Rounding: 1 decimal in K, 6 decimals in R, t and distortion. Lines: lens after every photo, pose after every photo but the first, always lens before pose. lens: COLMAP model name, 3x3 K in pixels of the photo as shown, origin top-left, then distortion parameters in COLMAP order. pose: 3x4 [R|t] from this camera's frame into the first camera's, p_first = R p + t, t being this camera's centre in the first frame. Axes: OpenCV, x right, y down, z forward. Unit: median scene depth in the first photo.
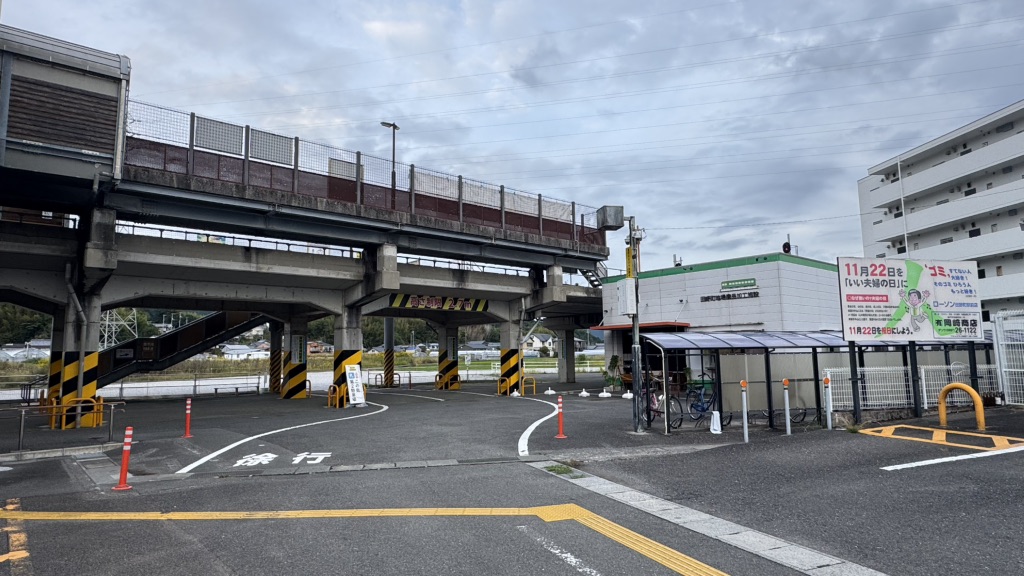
lens RADIAL K [[592.8, 0, 510.4], [0, 592.8, 291.5], [0, 0, 1]] dist [-0.002437, 0.000236]
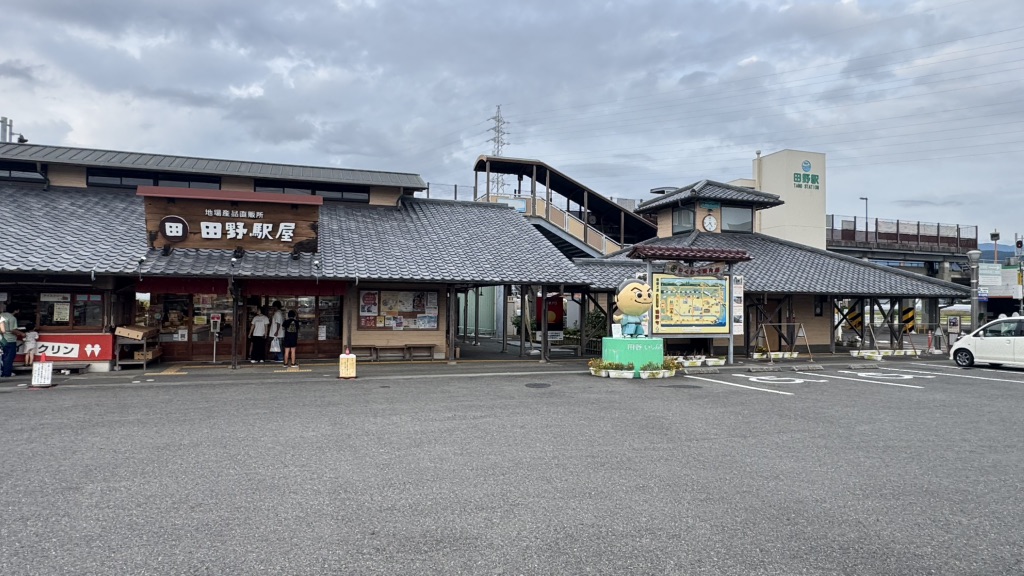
lens RADIAL K [[612.7, 0, 512.2], [0, 612.7, 288.7], [0, 0, 1]] dist [-0.002027, 0.000435]
pose [[0.927888, 0.013569, -0.372612, -0.497782], [0.018357, 0.996463, 0.081999, -0.153496], [0.372407, -0.082926, 0.924357, -1.332249]]
